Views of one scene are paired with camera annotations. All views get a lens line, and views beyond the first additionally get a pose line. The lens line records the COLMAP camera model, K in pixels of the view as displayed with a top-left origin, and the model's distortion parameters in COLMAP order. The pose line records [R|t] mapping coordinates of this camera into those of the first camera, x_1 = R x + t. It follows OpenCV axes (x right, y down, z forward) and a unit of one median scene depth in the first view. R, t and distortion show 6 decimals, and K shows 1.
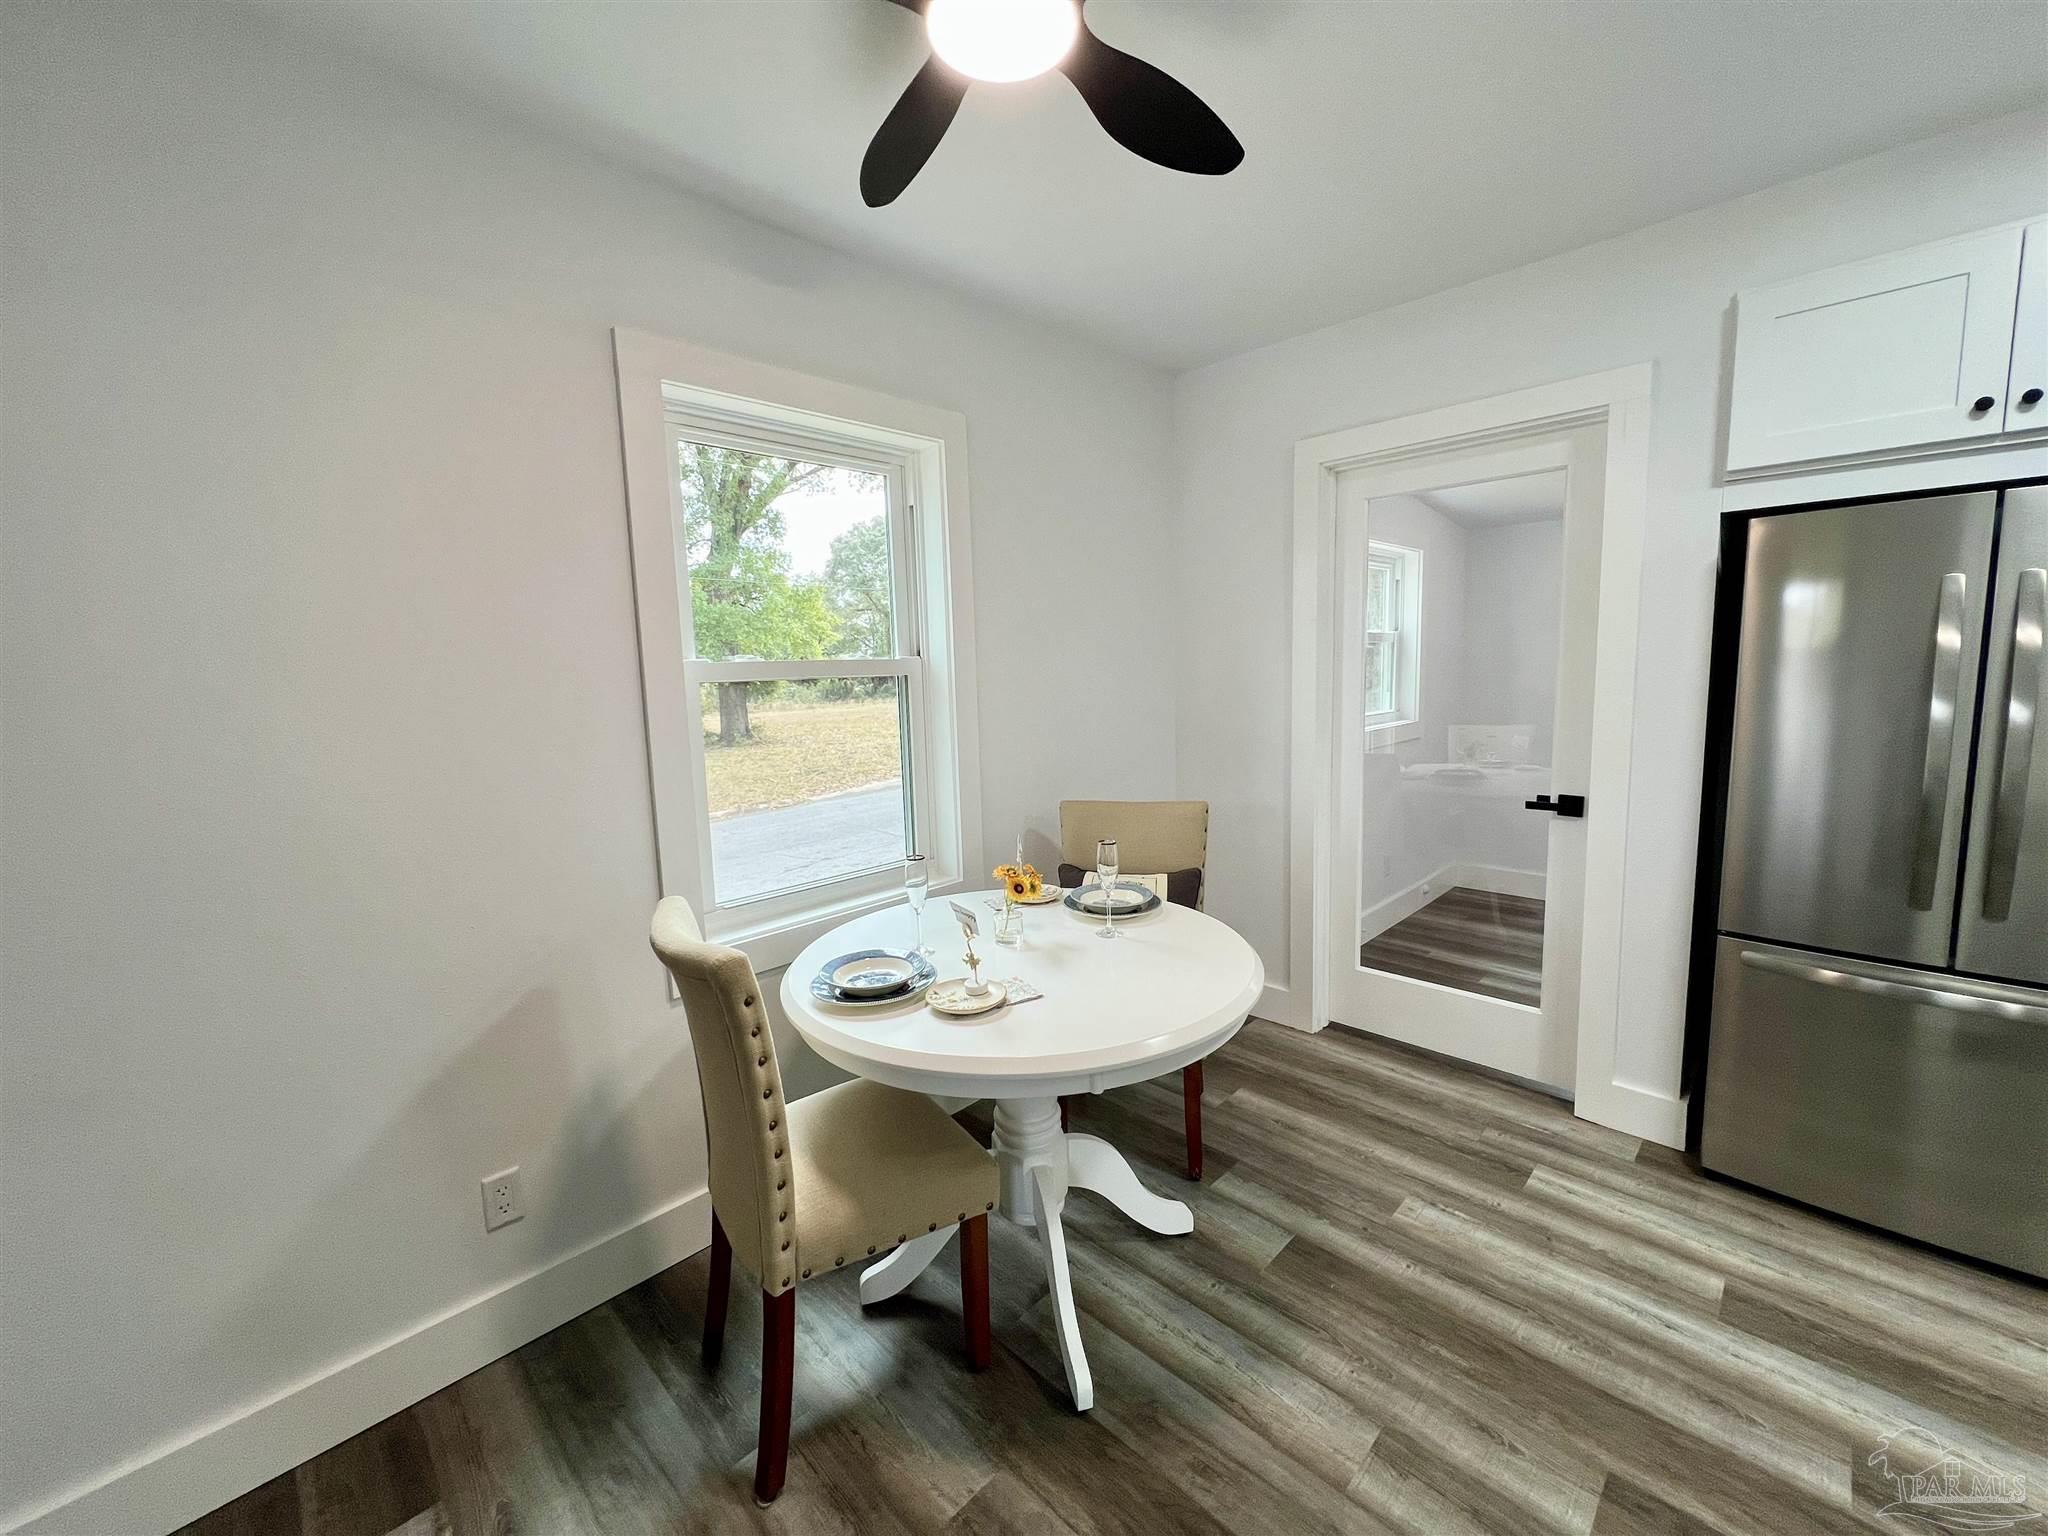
lens RADIAL K [[815.3, 0, 1023.0], [0, 815.3, 766.0], [0, 0, 1]] dist [0.000773, -0.000573]
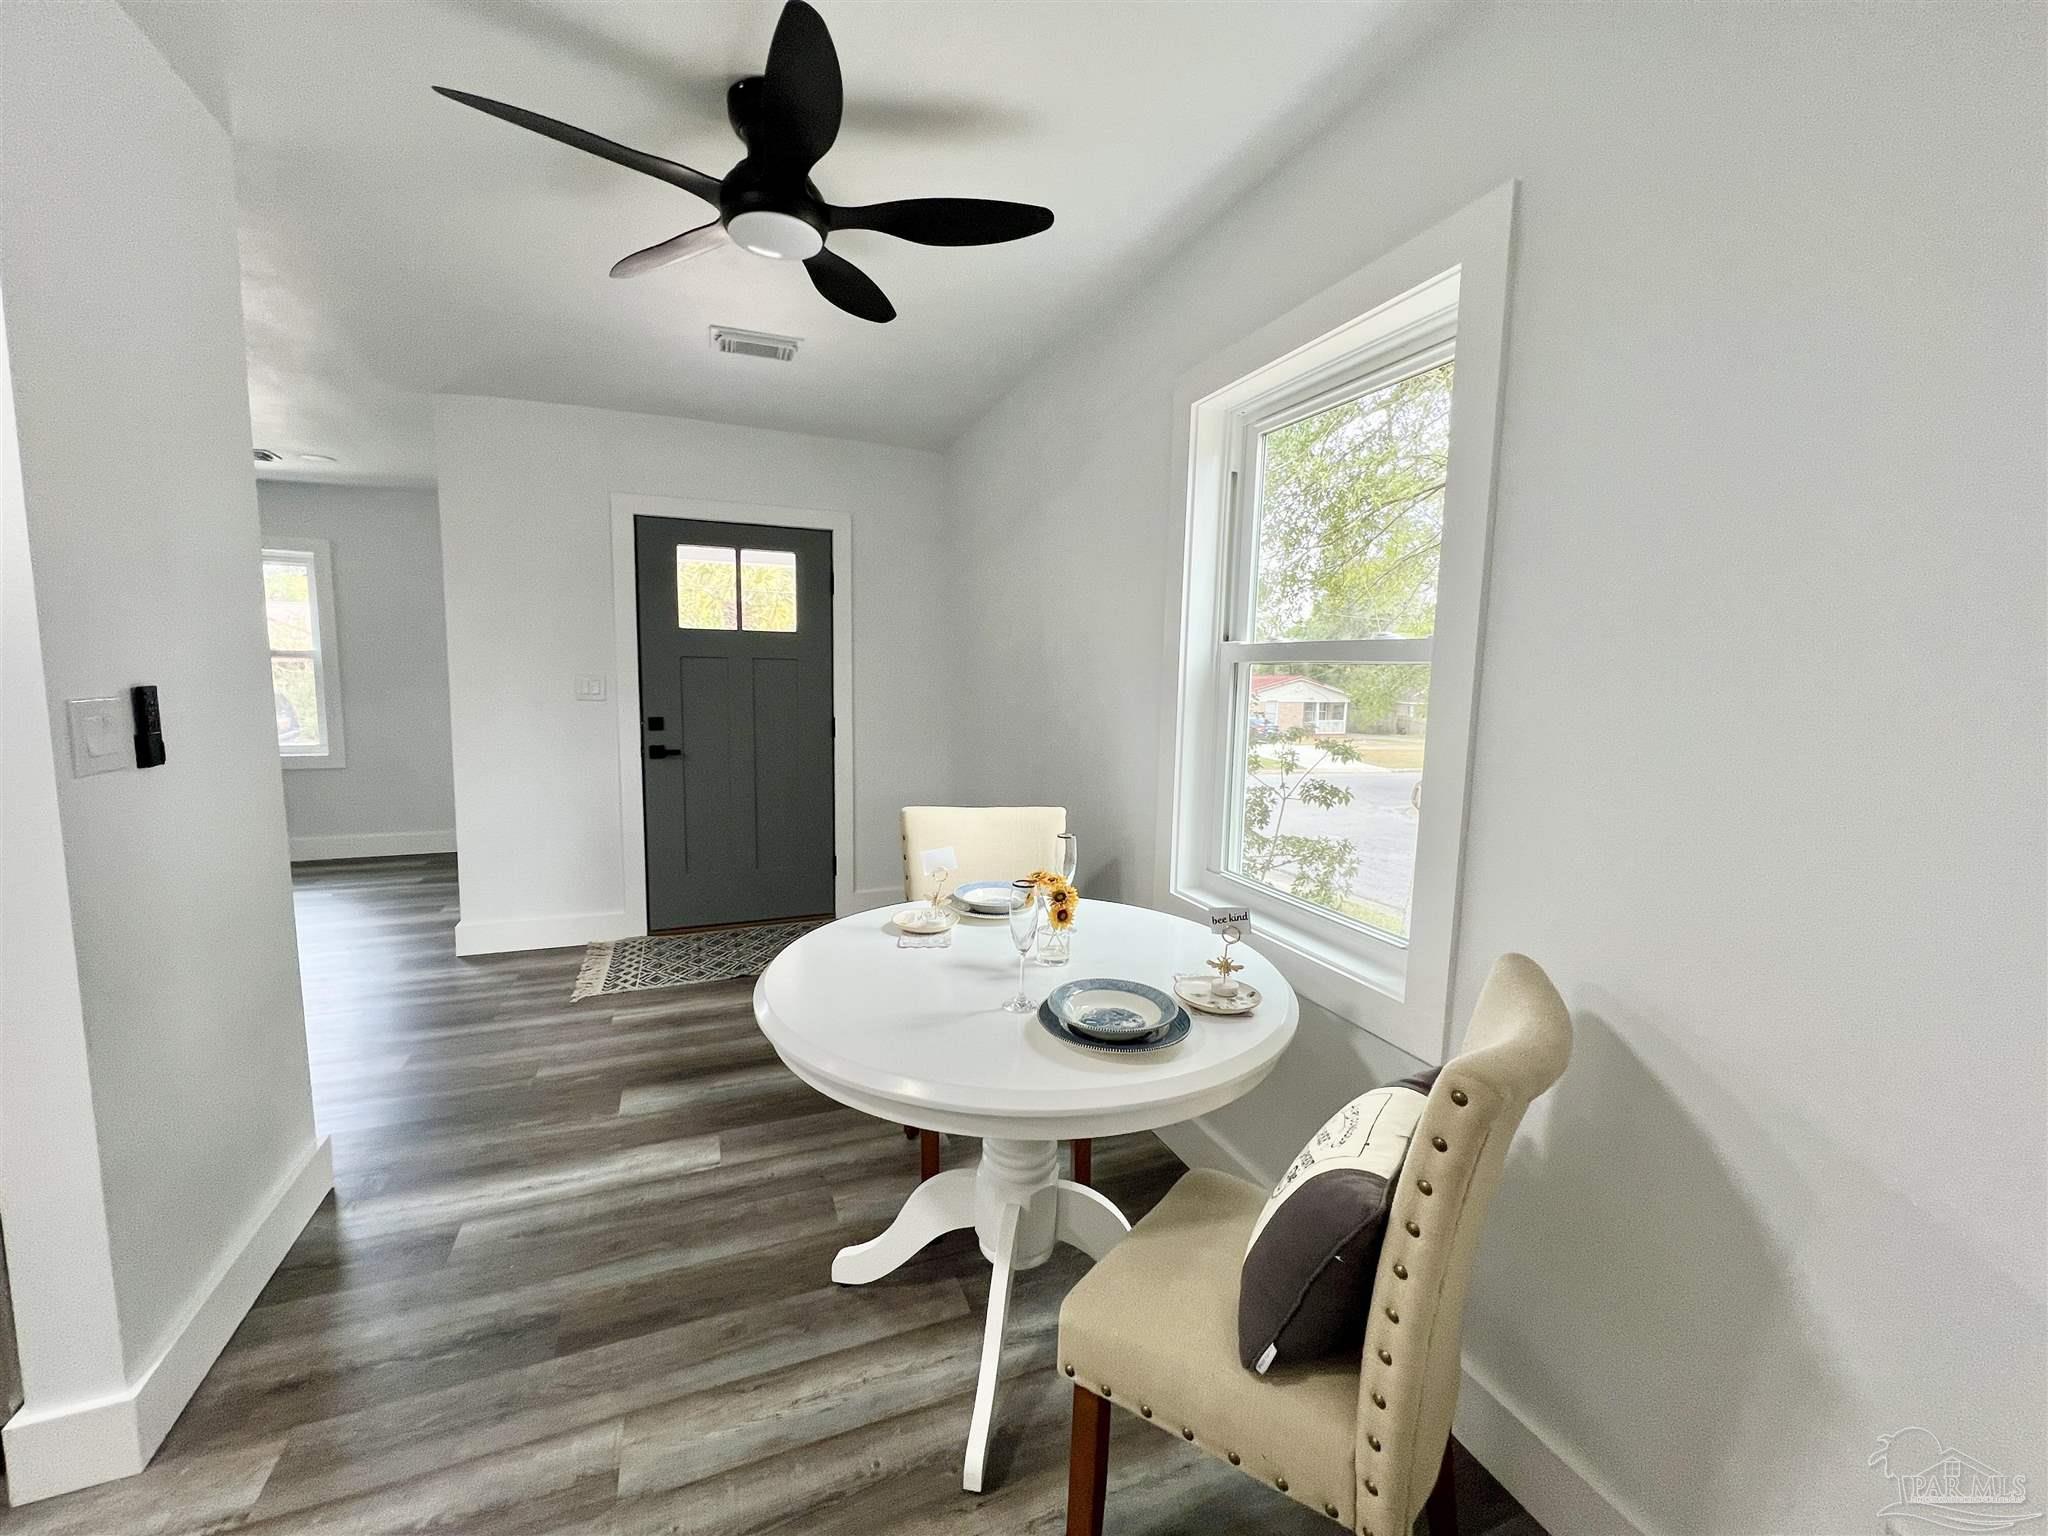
lens RADIAL K [[815.3, 0, 1021.6], [0, 815.3, 765.7], [0, 0, 1]] dist [0.000773, -0.000573]
pose [[-0.395565, 0.128420, -0.909416, 0.896761], [-0.121447, 0.974168, 0.190389, -0.183124], [0.910373, 0.185757, -0.369750, 1.457346]]
